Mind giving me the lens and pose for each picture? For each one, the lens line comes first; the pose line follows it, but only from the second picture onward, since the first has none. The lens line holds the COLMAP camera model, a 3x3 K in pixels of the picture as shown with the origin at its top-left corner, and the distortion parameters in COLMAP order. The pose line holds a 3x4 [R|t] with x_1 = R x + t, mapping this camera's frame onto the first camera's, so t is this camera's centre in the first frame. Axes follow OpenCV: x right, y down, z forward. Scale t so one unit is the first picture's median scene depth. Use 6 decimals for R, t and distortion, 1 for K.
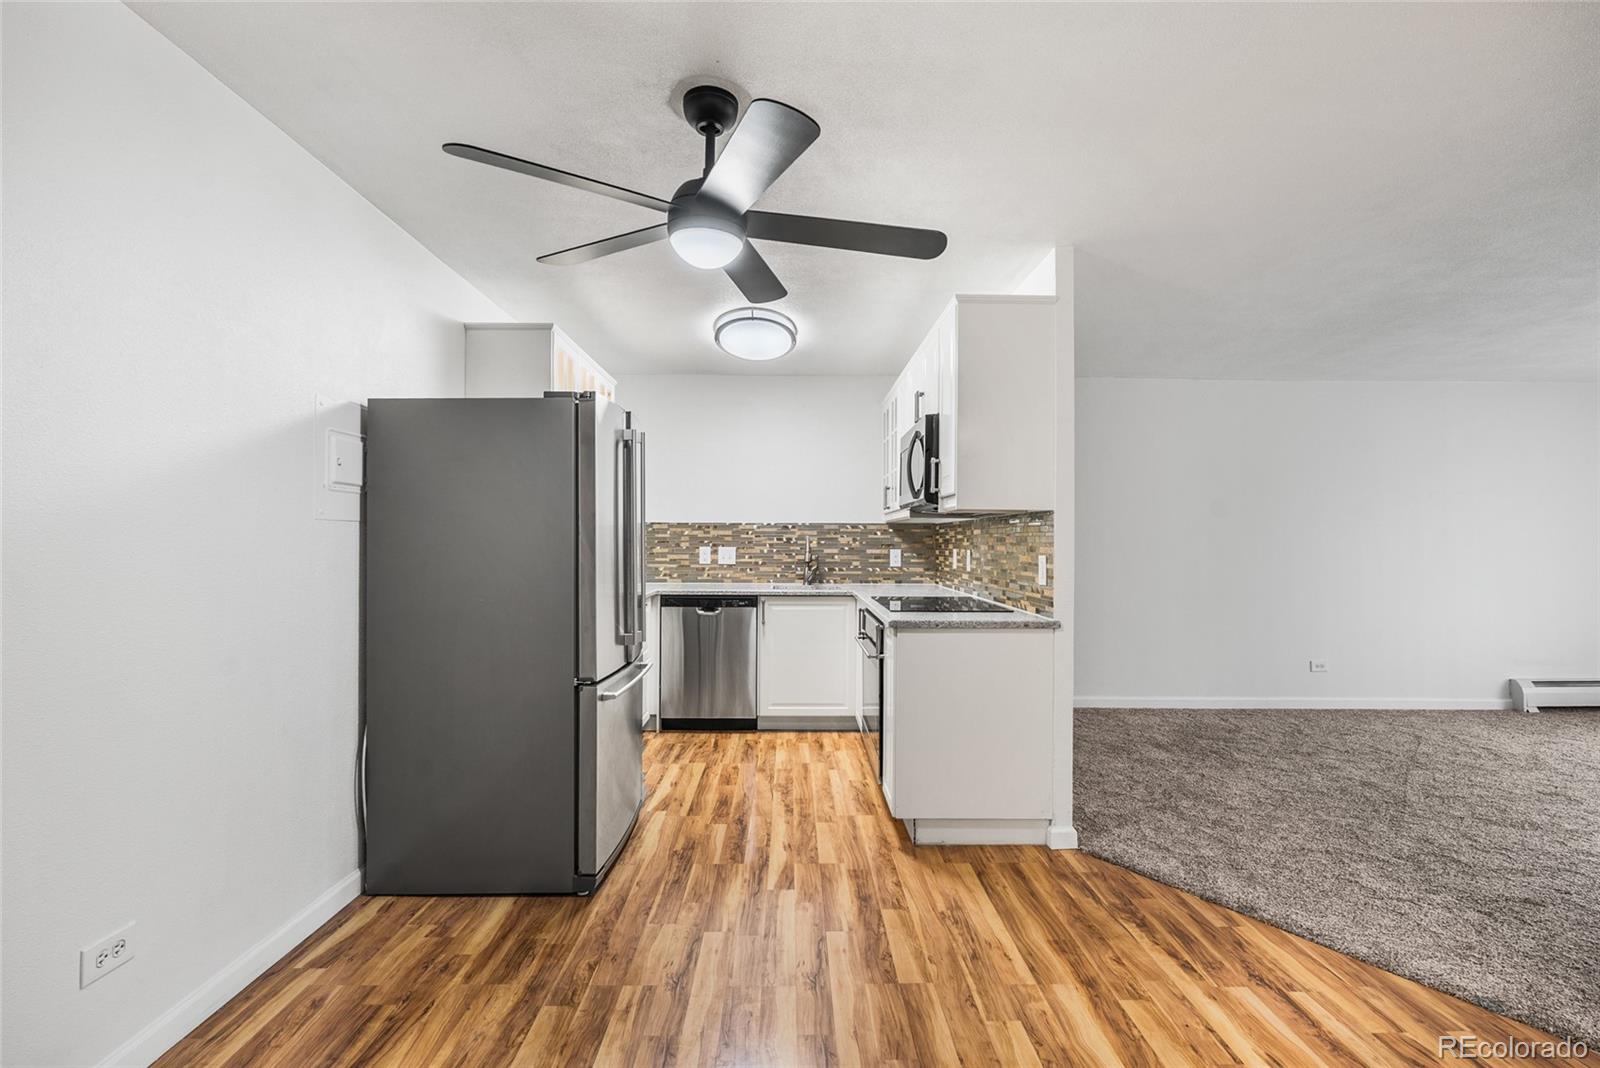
lens RADIAL K [[717.2, 0, 803.8], [0, 717.2, 542.4], [0, 0, 1]] dist [-0.006949, 0.000767]
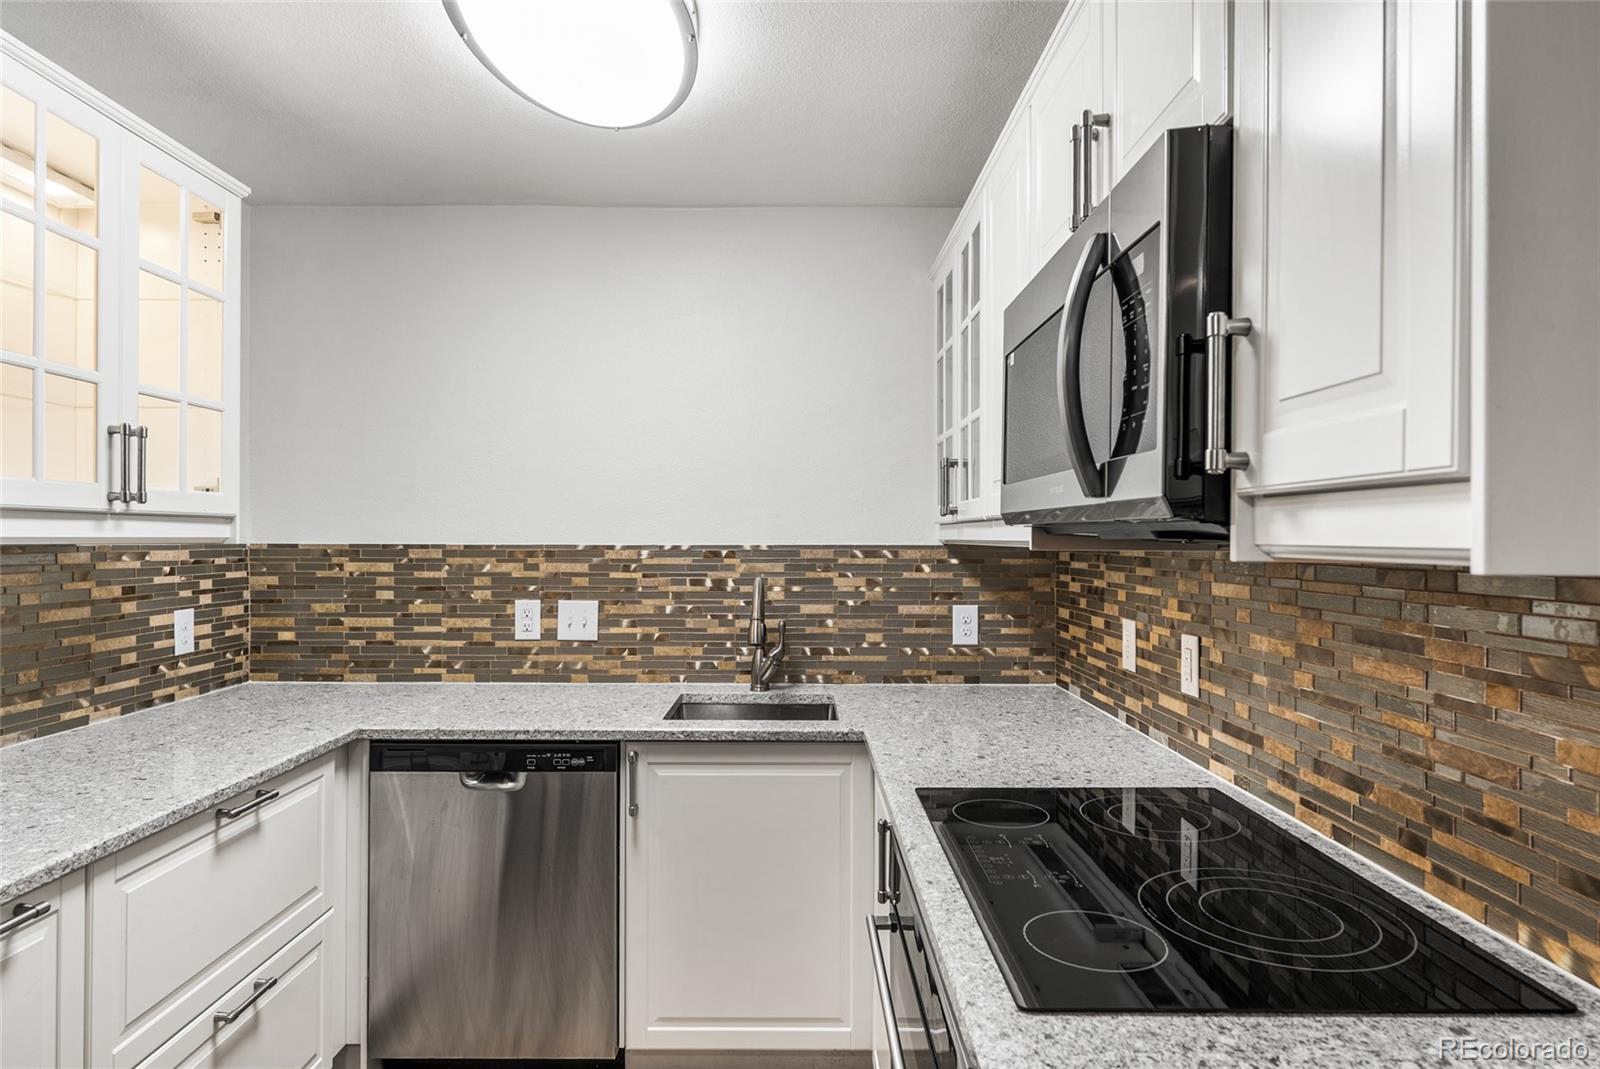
lens RADIAL K [[915.4, 0, 796.4], [0, 915.4, 531.5], [0, 0, 1]] dist [0.001683, -0.001088]
pose [[0.999824, -0.001896, -0.018675, 0.036088], [0.001743, 0.999965, -0.008228, -0.030687], [0.018690, 0.008194, 0.999792, 0.446015]]
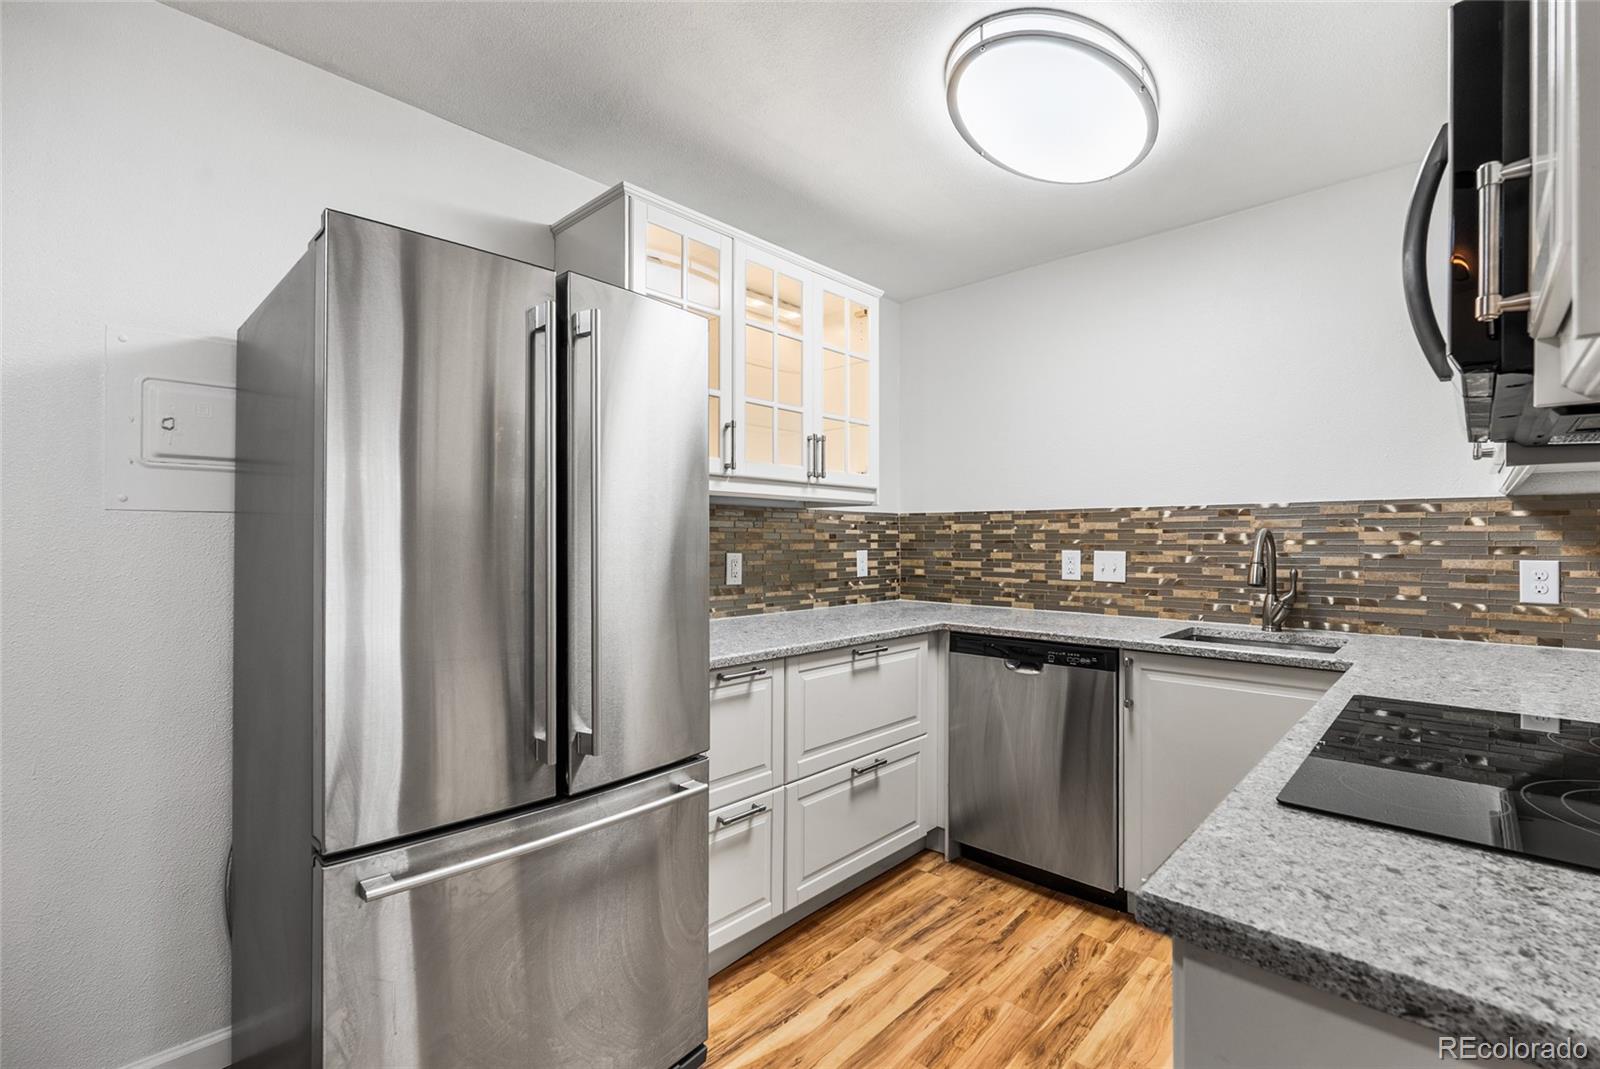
lens RADIAL K [[717.2, 0, 798.8], [0, 717.2, 535.8], [0, 0, 1]] dist [-0.006949, 0.000767]
pose [[0.712927, -0.007538, -0.701198, 0.113261], [0.000179, 0.999944, -0.010567, 0.000405], [0.701238, 0.007408, 0.712888, 0.428448]]
